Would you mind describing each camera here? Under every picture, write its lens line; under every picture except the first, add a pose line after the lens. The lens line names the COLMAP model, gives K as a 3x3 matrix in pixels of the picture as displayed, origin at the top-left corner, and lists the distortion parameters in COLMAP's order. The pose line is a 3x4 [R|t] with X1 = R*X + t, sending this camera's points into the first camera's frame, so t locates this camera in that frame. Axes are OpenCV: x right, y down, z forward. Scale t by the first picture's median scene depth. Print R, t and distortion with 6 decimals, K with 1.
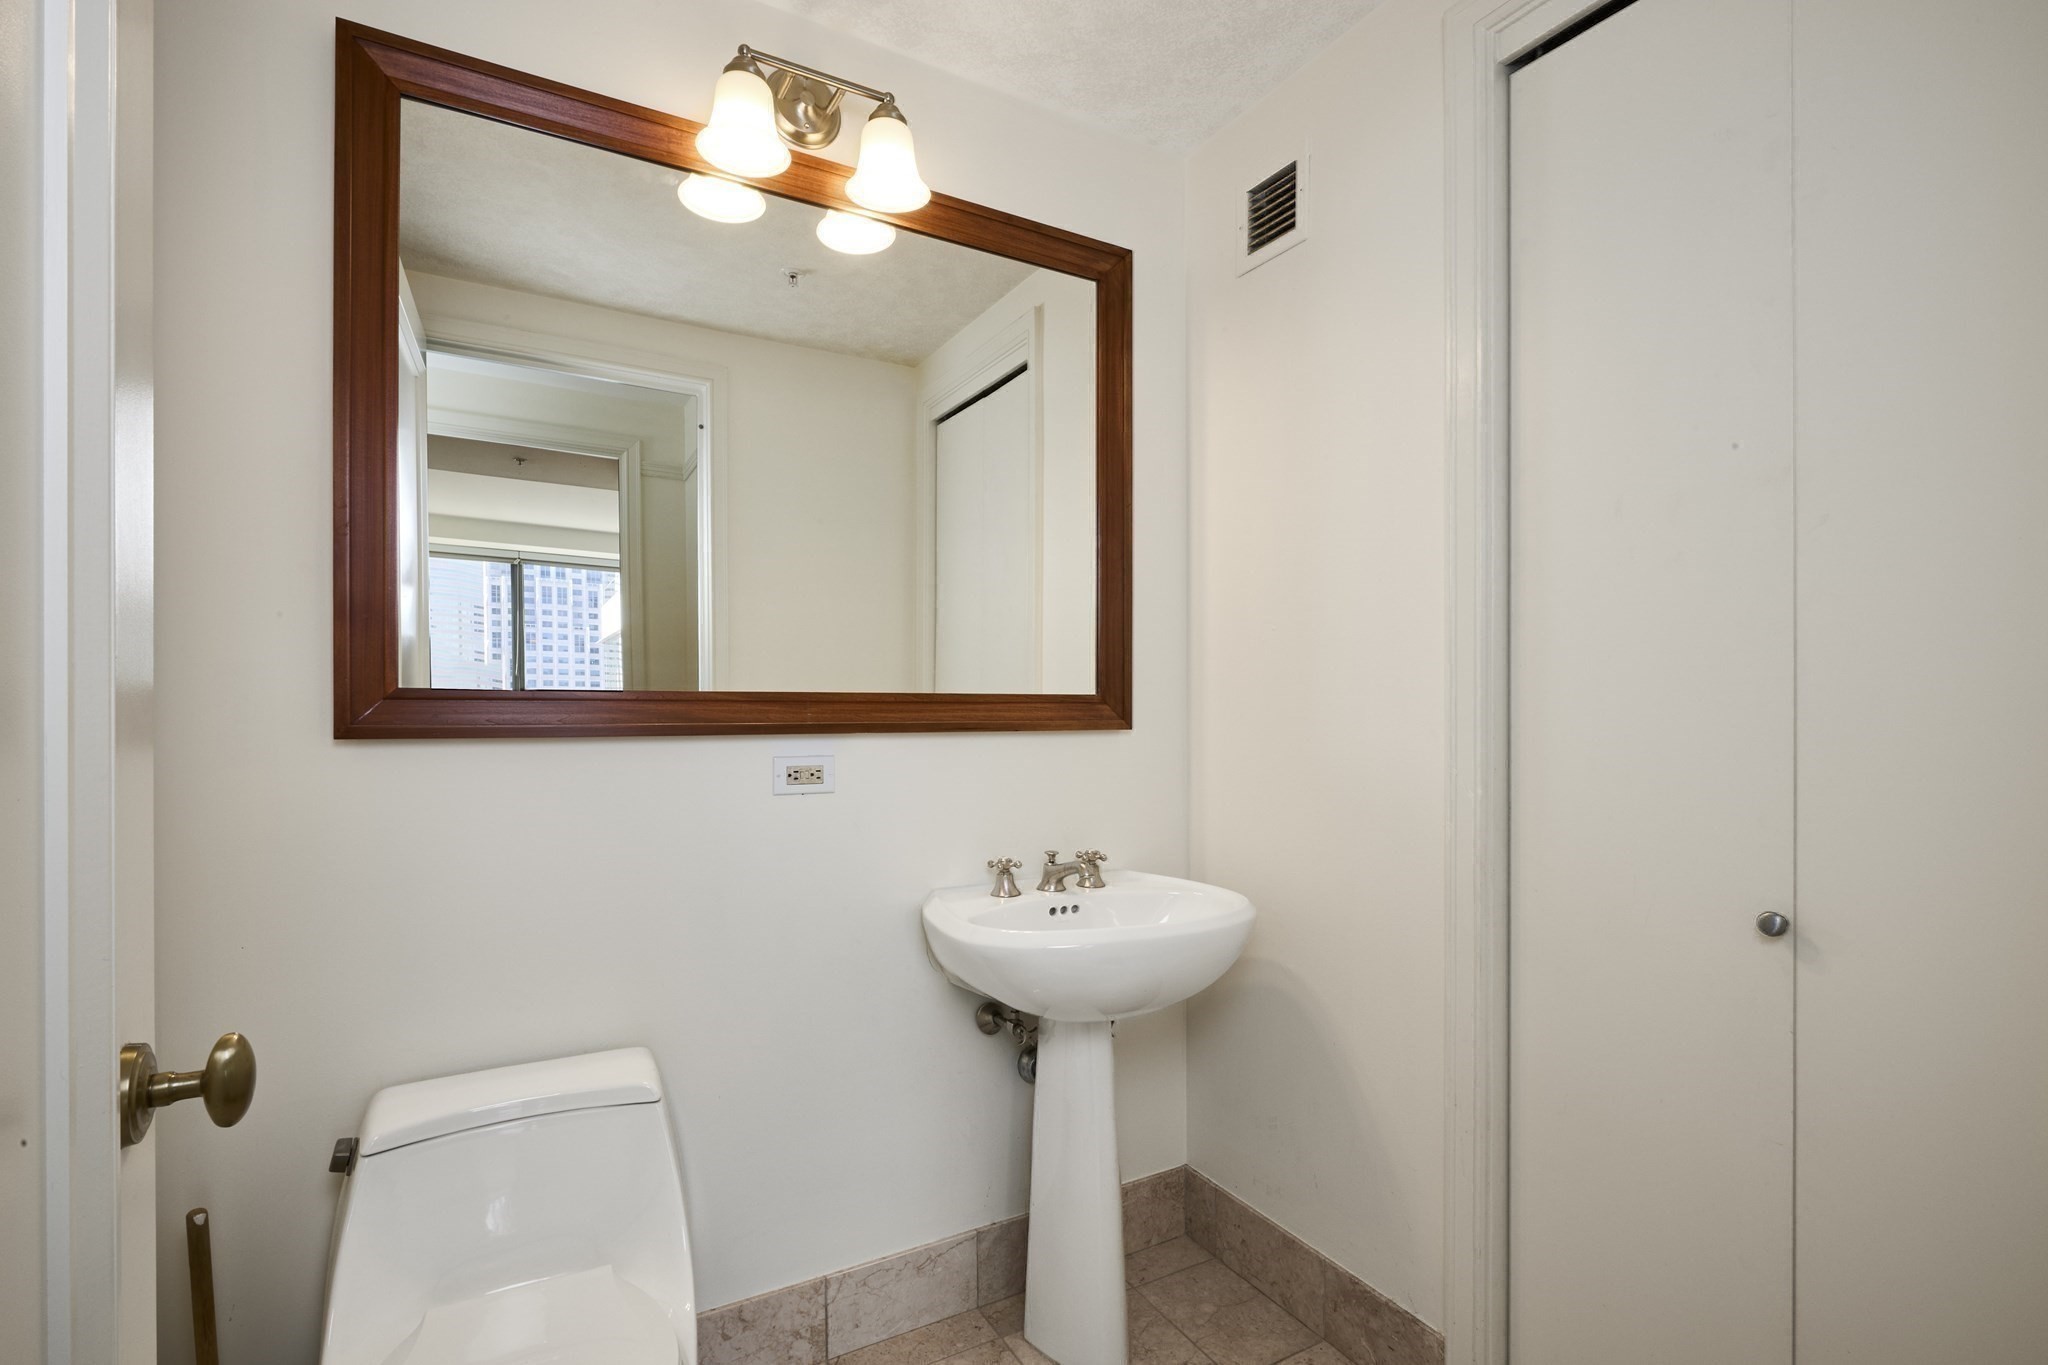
lens RADIAL K [[955.3, 0, 1014.3], [0, 955.3, 692.2], [0, 0, 1]] dist [-0.001121, -0.000404]
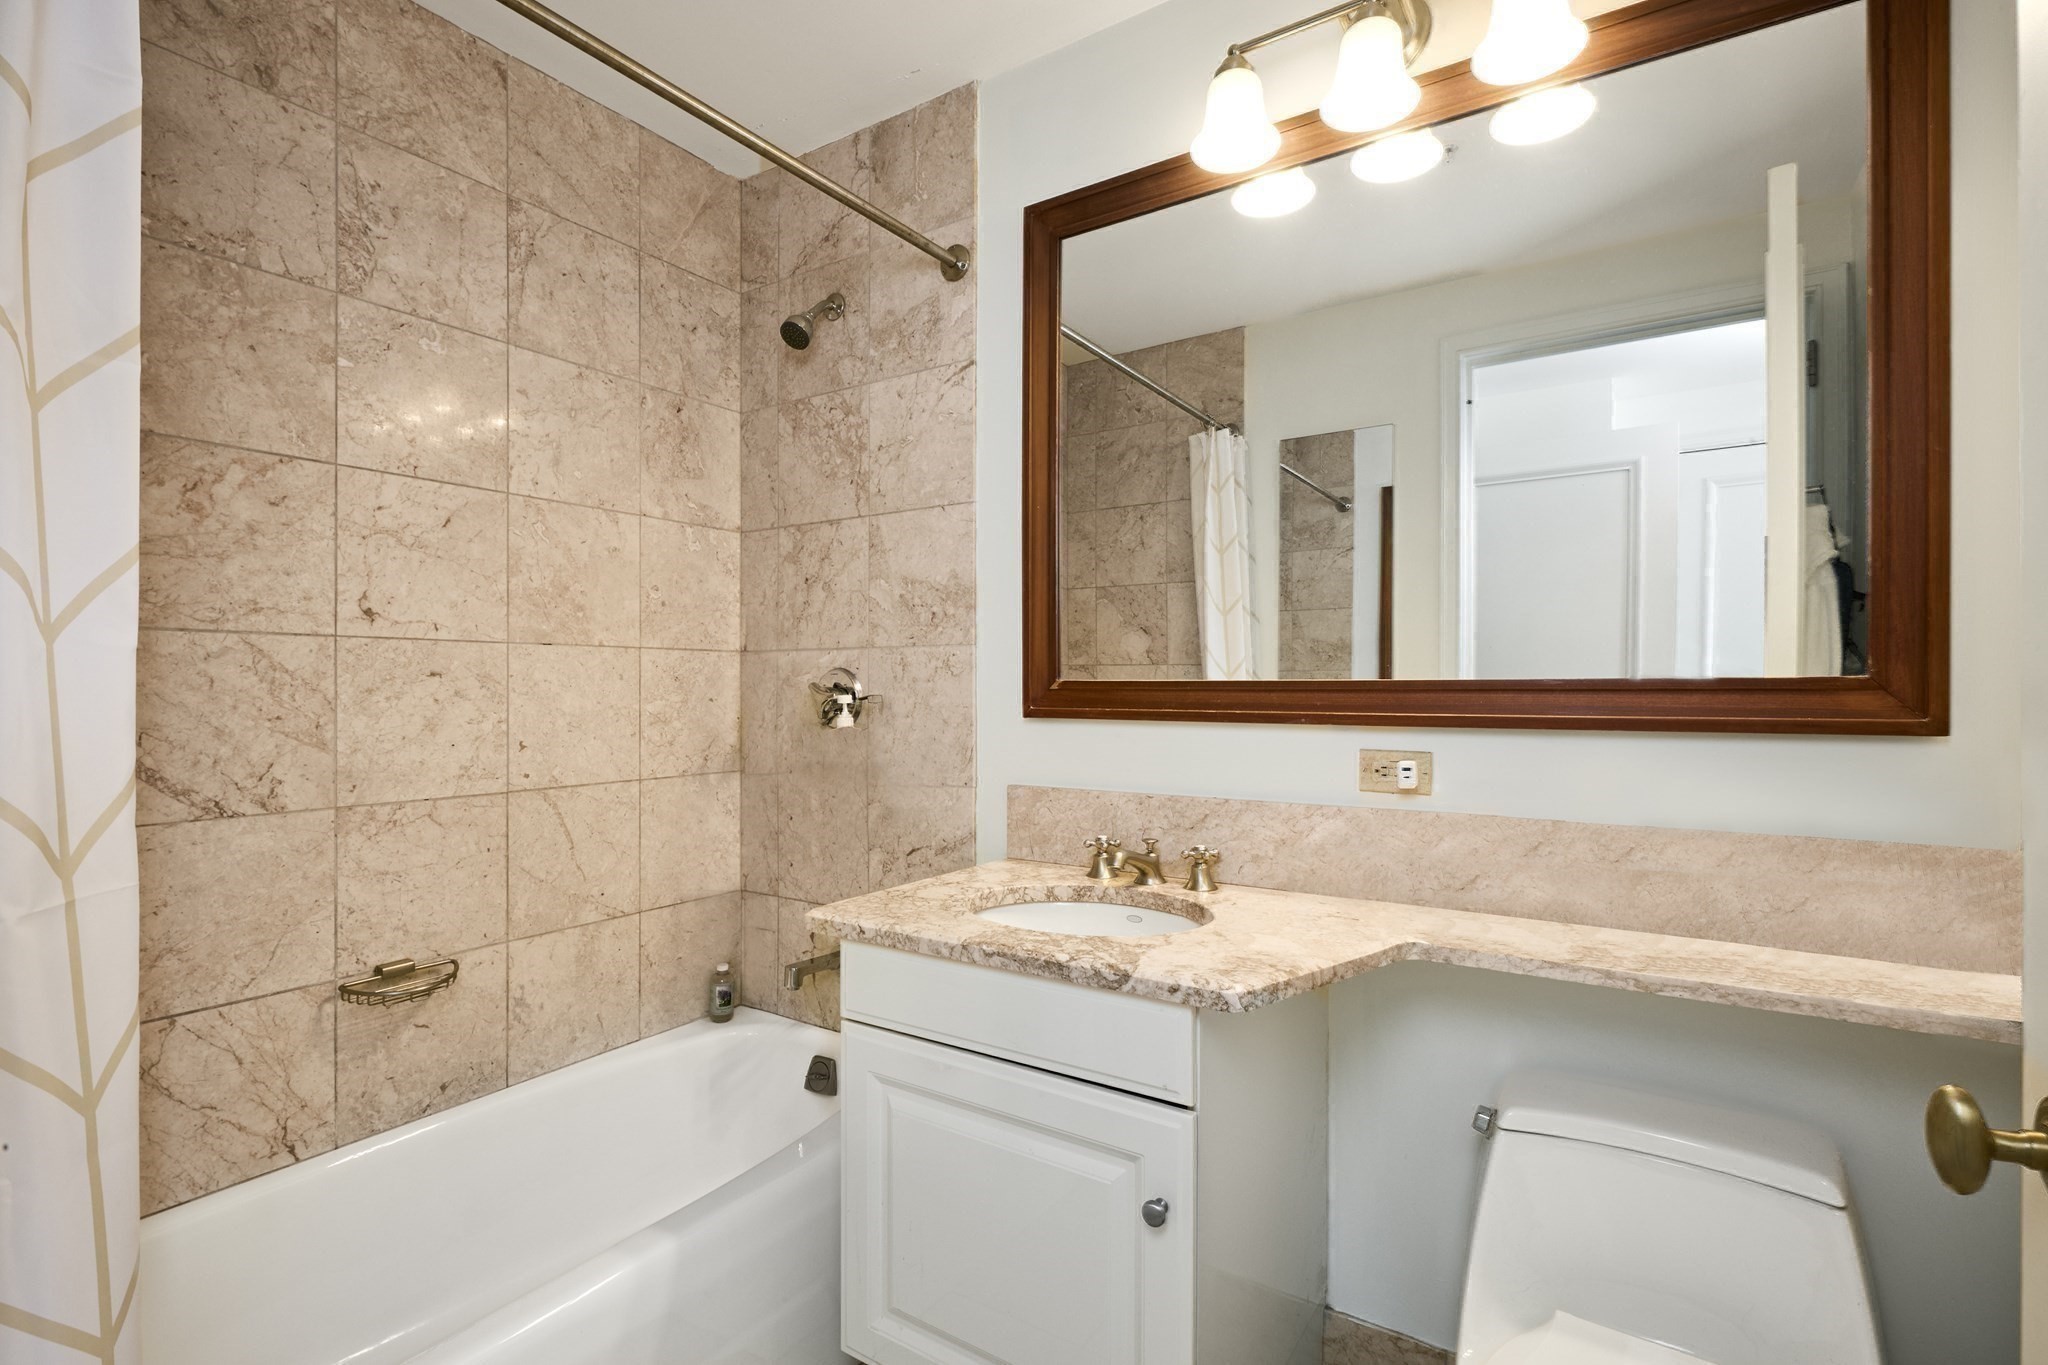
lens RADIAL K [[1047.8, 0, 1077.9], [0, 1047.8, 664.5], [0, 0, 1]] dist [0.002841, -0.000004]
pose [[0.433571, -0.024355, -0.900790, 0.477581], [0.009673, 0.999703, -0.022373, 0.004764], [0.901067, 0.000987, 0.433678, 0.269171]]
